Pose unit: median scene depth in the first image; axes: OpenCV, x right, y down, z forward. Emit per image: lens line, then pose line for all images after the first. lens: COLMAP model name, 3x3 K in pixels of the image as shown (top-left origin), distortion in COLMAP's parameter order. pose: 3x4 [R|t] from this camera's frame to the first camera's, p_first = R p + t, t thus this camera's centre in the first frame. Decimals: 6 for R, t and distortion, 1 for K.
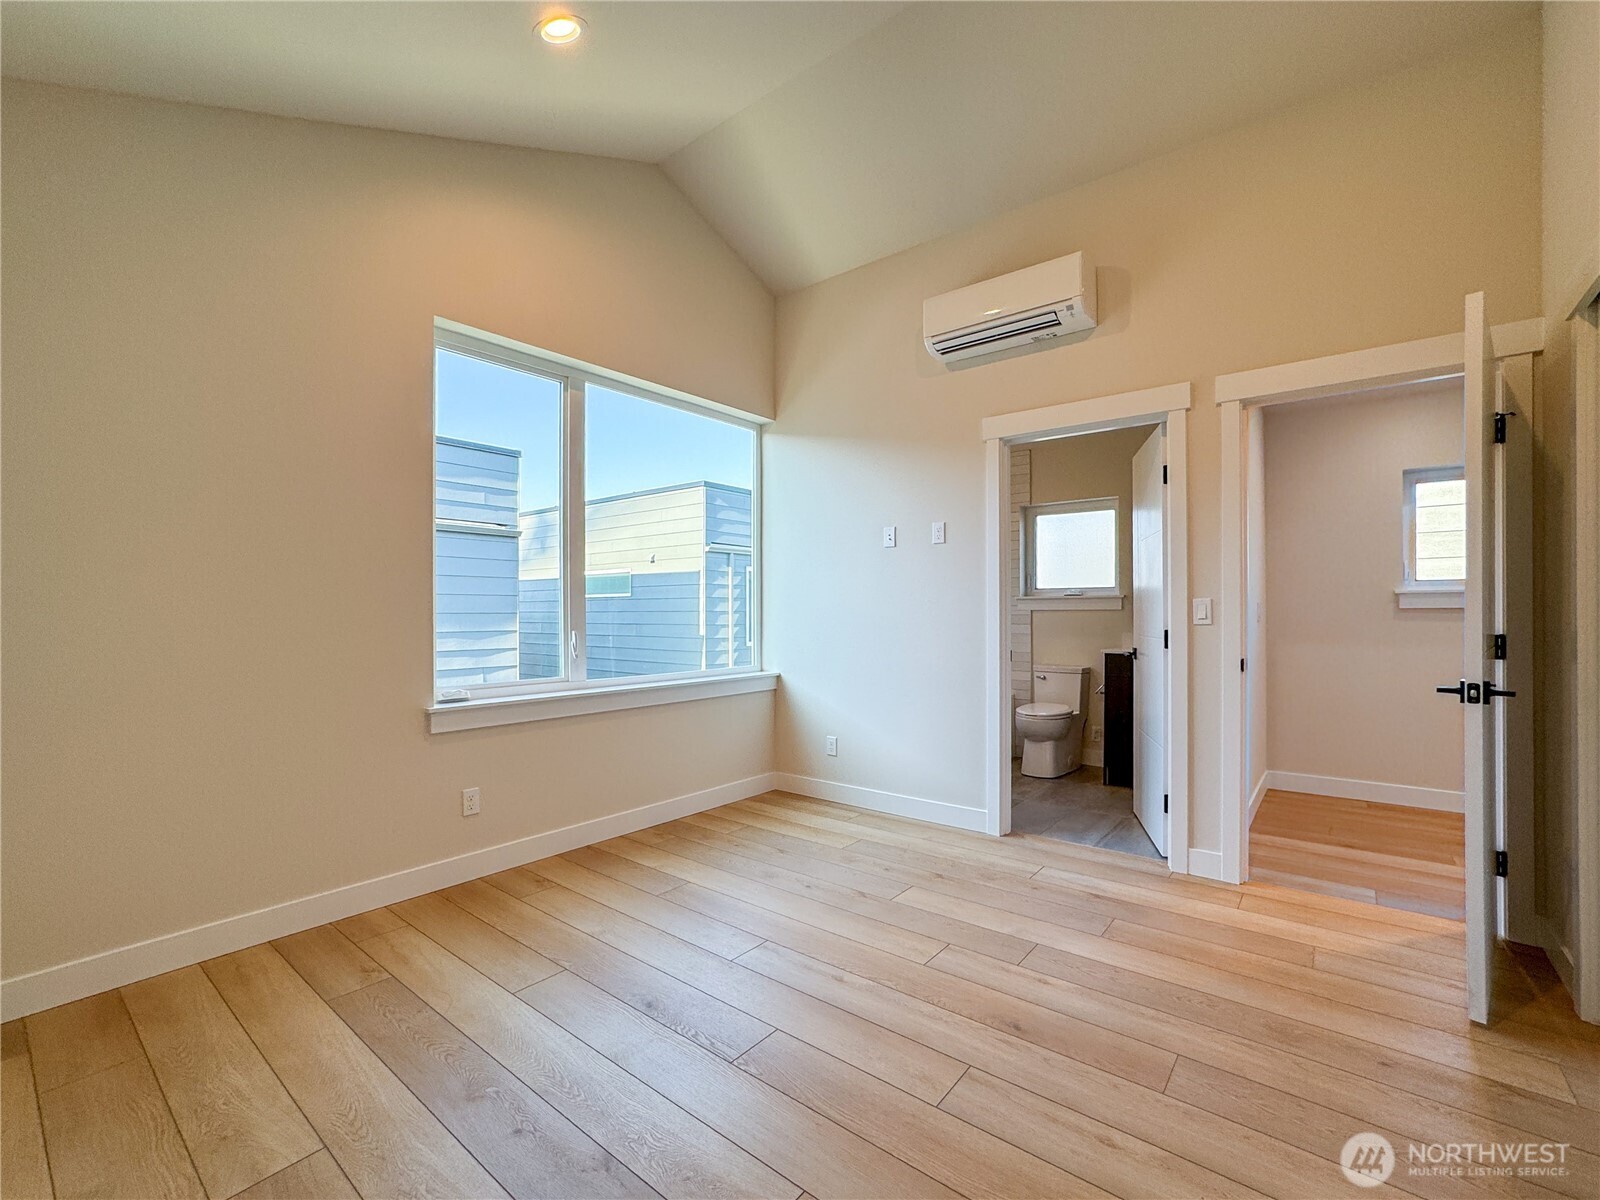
lens RADIAL K [[689.7, 0, 801.2], [0, 689.7, 607.0], [0, 0, 1]] dist [0.000031, 0.000025]
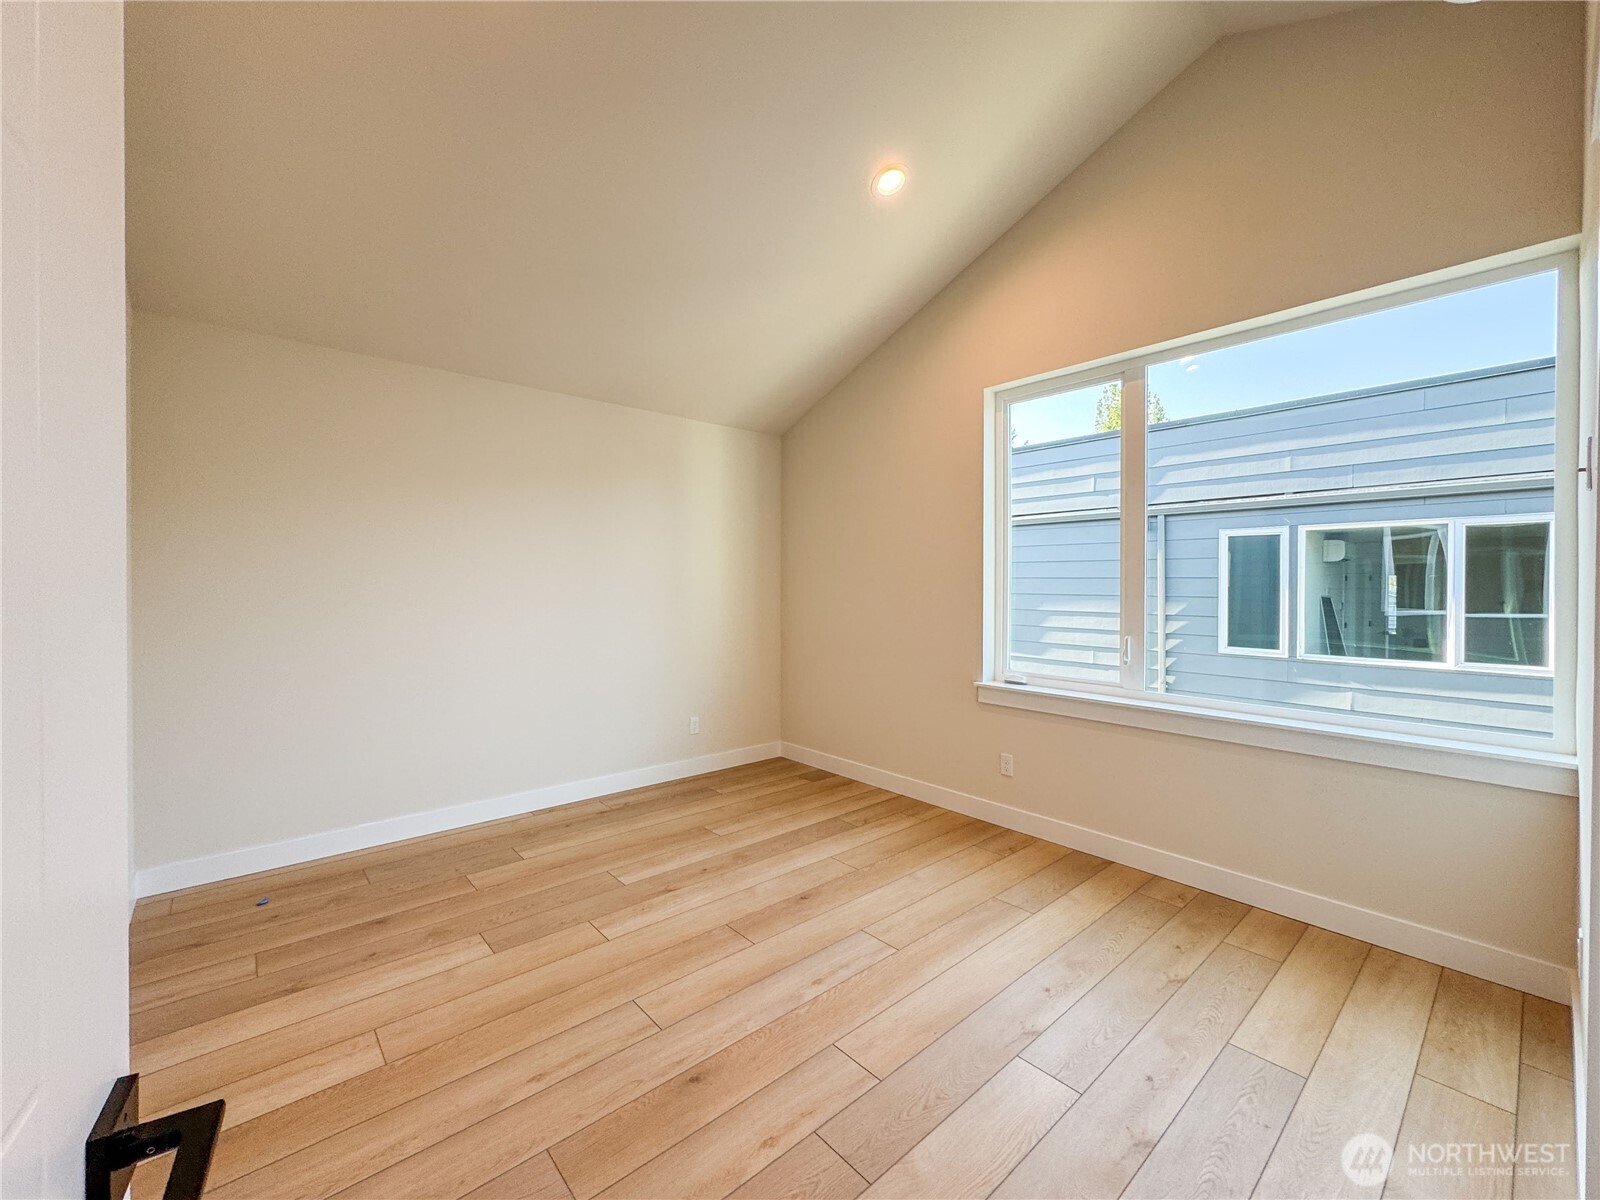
lens RADIAL K [[652.1, 0, 795.7], [0, 652.1, 587.2], [0, 0, 1]] dist [-0.001485, -0.000075]
pose [[-0.173353, 0.003569, -0.984853, 0.653692], [0.004343, 0.999986, 0.002859, -0.038734], [0.984850, -0.003782, -0.173366, 0.723388]]
